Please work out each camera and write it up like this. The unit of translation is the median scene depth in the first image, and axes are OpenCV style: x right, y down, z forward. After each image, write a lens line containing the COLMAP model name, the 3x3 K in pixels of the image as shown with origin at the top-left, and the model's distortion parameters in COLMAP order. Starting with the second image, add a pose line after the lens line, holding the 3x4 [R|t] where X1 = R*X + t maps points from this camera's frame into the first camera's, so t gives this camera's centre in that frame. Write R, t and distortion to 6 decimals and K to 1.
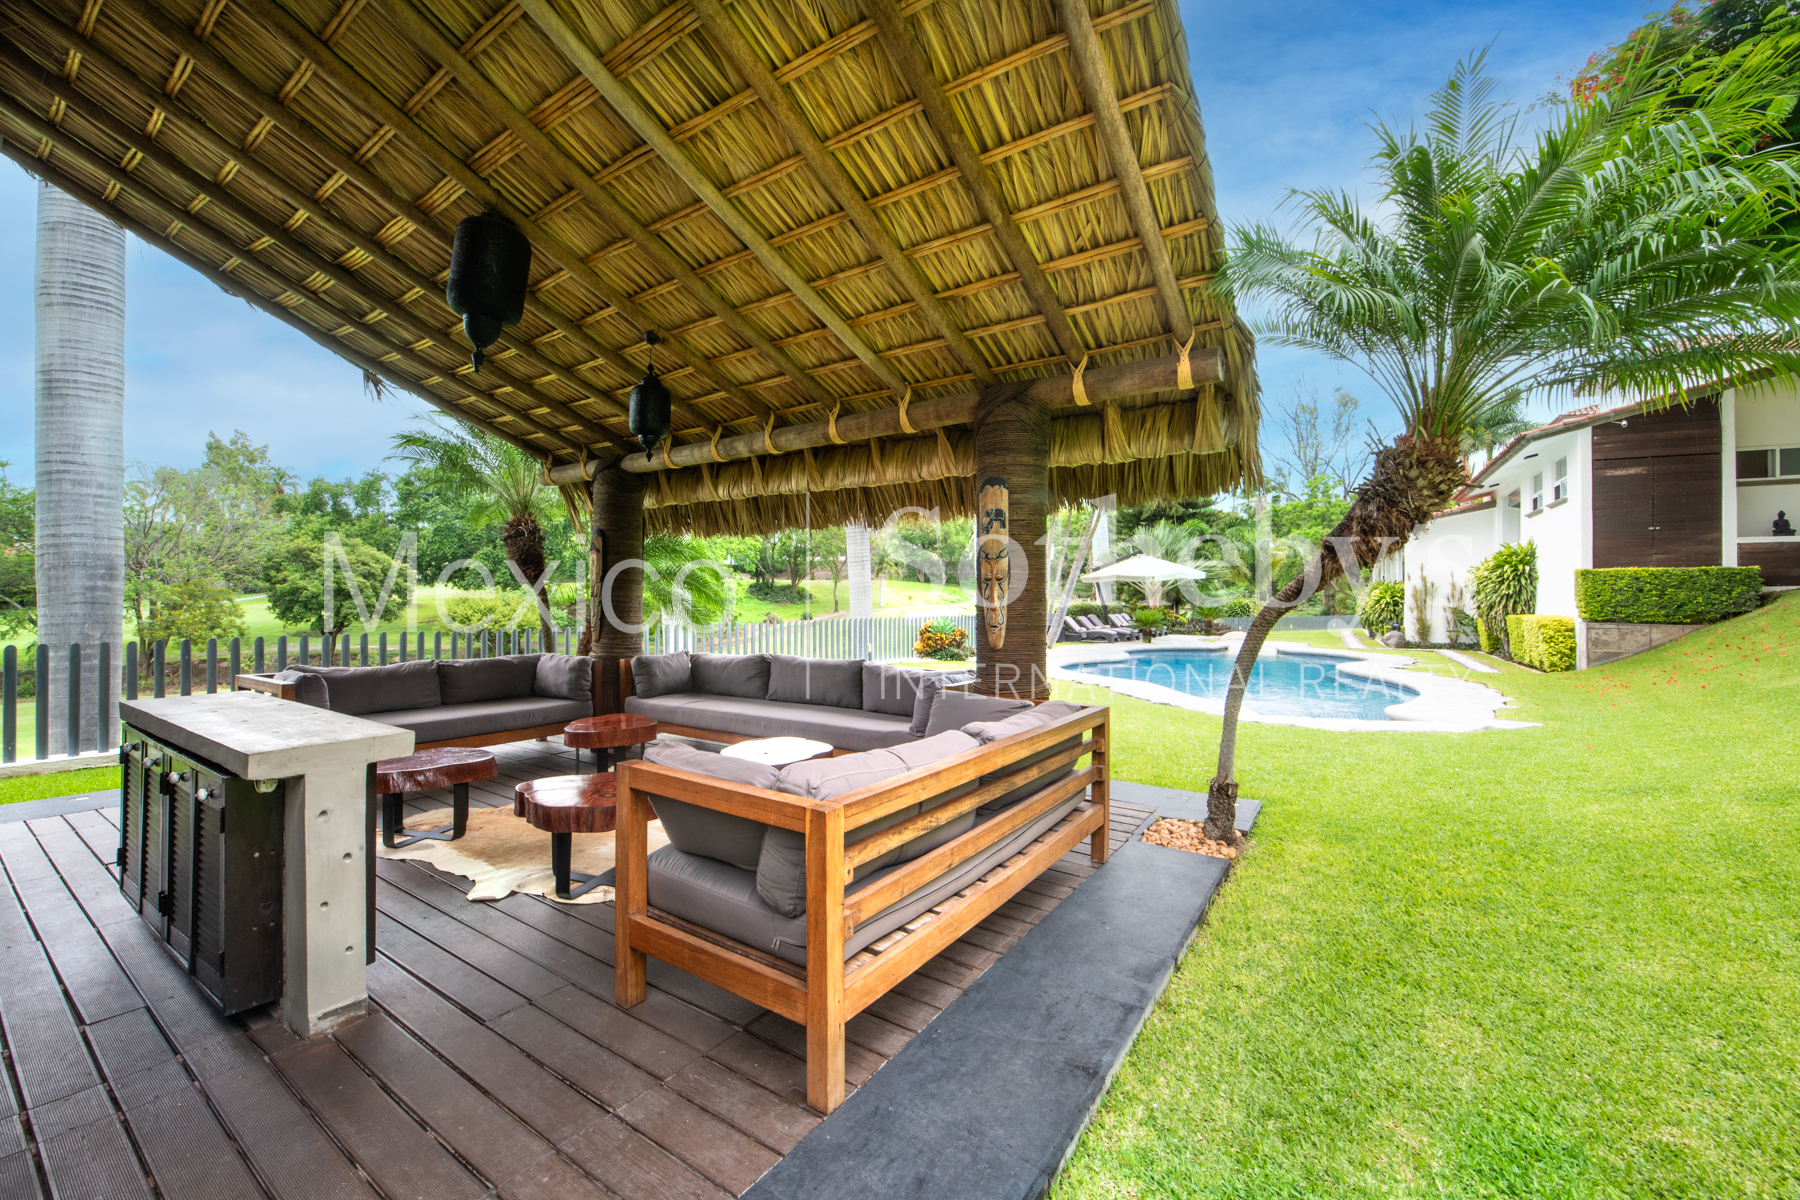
lens RADIAL K [[777.7, 0, 902.5], [0, 777.7, 592.1], [0, 0, 1]] dist [-0.001152, -0.000403]
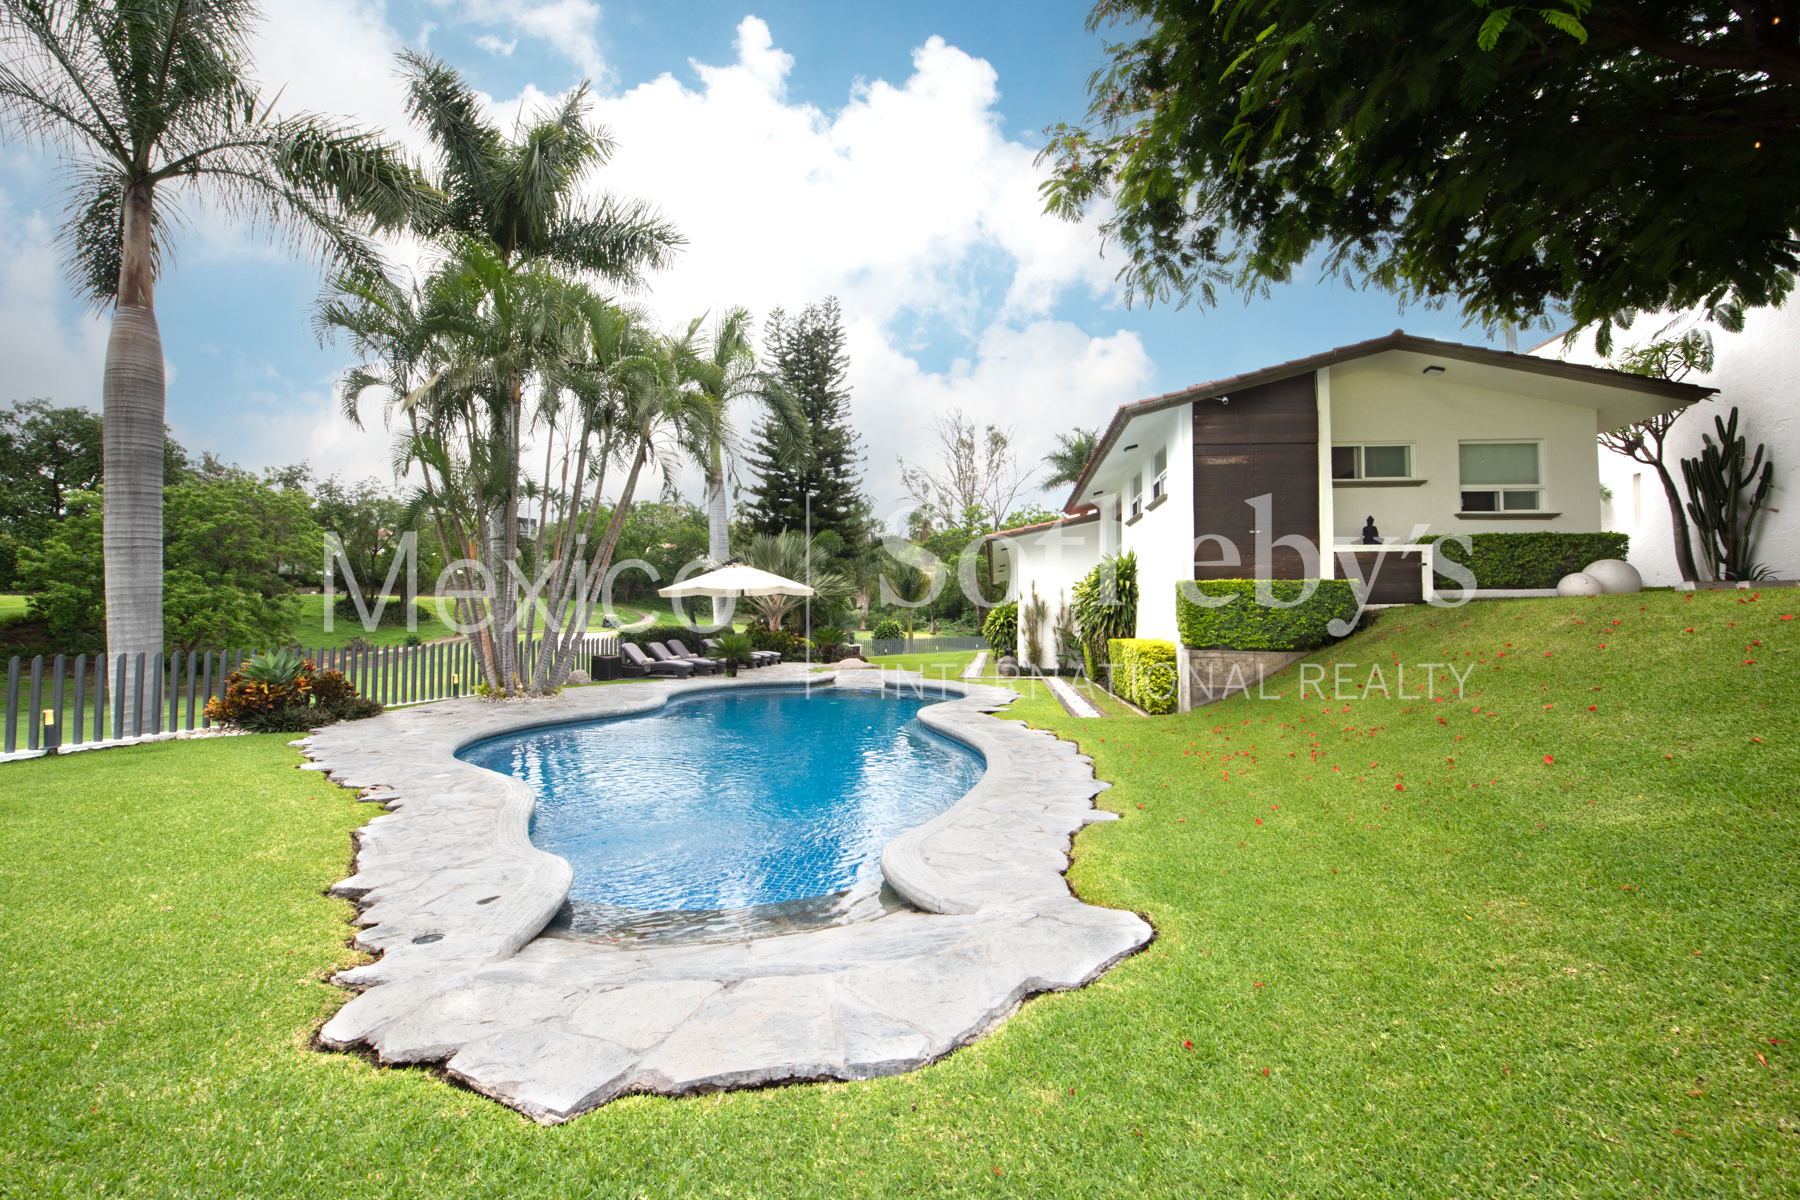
lens RADIAL K [[777.7, 0, 902.5], [0, 777.7, 592.1], [0, 0, 1]] dist [-0.001152, -0.000403]
pose [[0.924515, 0.012898, 0.380928, 0.259809], [-0.002588, 0.999617, -0.027565, 0.002951], [-0.381138, 0.024498, 0.924194, 0.317208]]
